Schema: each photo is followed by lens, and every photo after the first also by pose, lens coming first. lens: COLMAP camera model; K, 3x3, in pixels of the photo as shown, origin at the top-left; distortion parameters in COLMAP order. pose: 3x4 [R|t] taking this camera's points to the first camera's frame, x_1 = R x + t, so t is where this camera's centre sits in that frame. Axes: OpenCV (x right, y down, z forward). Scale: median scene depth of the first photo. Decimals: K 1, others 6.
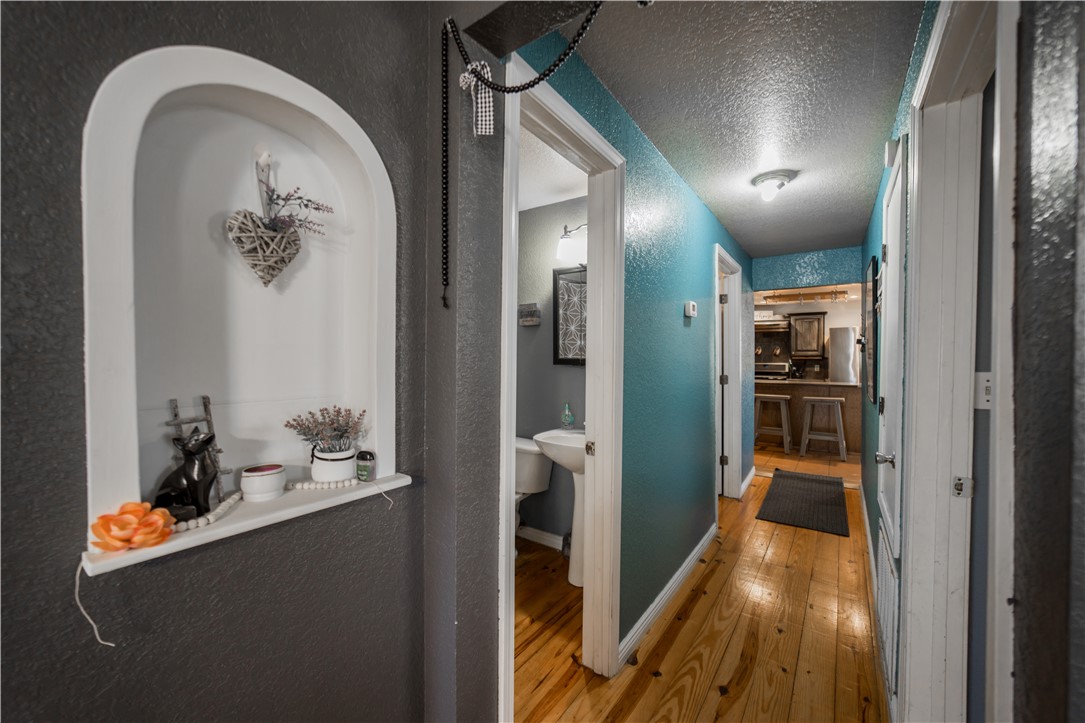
lens RADIAL K [[418.3, 0, 534.8], [0, 418.3, 366.3], [0, 0, 1]] dist [-0.013450, 0.003940]
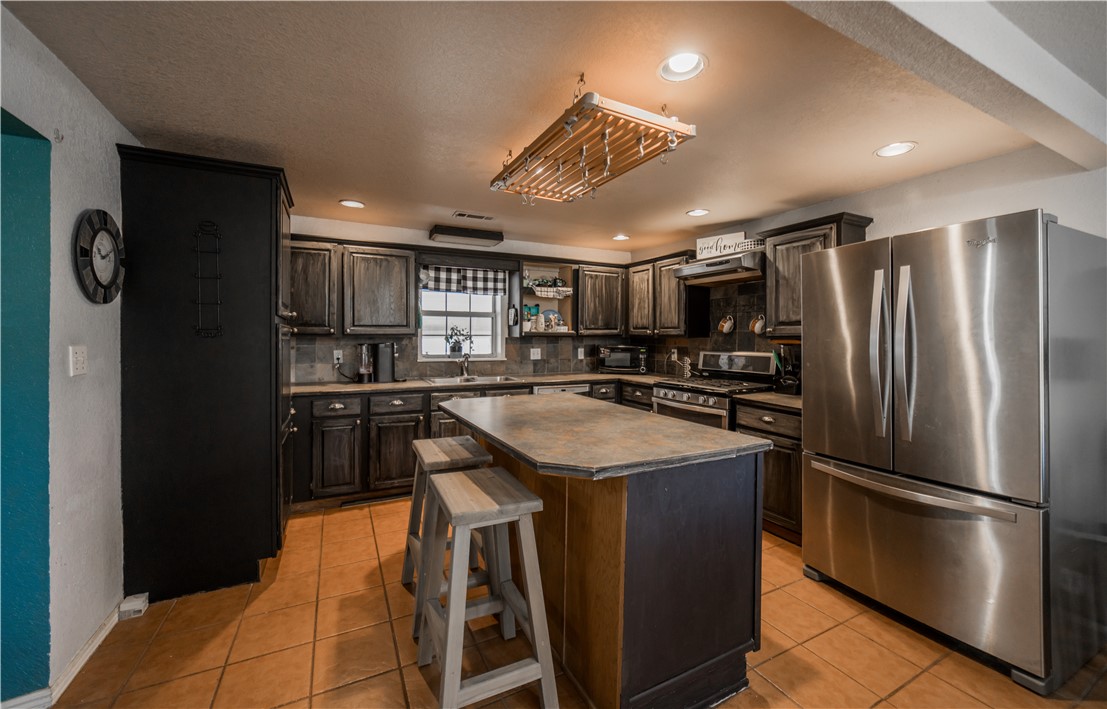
lens RADIAL K [[427.2, 0, 545.6], [0, 427.2, 336.2], [0, 0, 1]] dist [-0.023678, 0.000237]
pose [[0.889826, -0.002077, -0.456296, 0.612646], [-0.006094, 0.999846, -0.016434, -0.017378], [0.456260, 0.017404, 0.889676, 0.540060]]
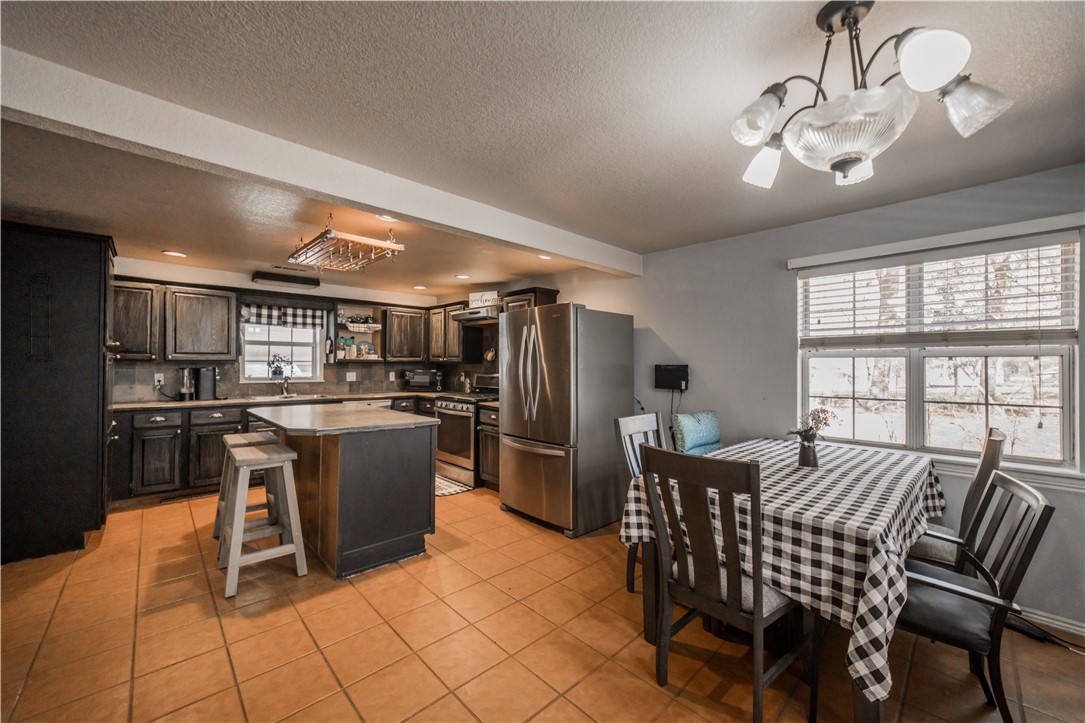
lens RADIAL K [[418.3, 0, 534.4], [0, 418.3, 359.6], [0, 0, 1]] dist [-0.013450, 0.003940]
pose [[0.982511, 0.001309, -0.186202, 0.772474], [-0.006140, 0.999659, -0.025373, -0.015544], [0.186106, 0.026073, 0.982184, 0.415024]]
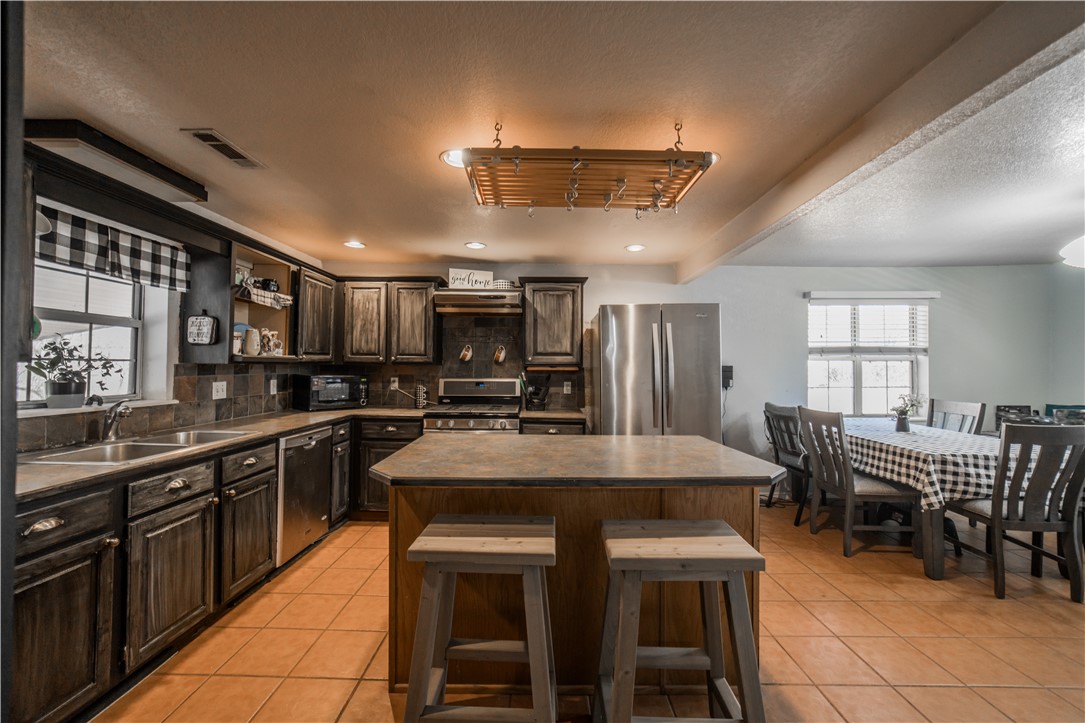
lens RADIAL K [[418.3, 0, 538.4], [0, 418.3, 360.6], [0, 0, 1]] dist [-0.013450, 0.003940]
pose [[0.809622, 0.008123, 0.586896, 0.342371], [0.006674, 0.999712, -0.023043, -0.018331], [-0.586914, 0.022573, 0.809334, 0.598719]]
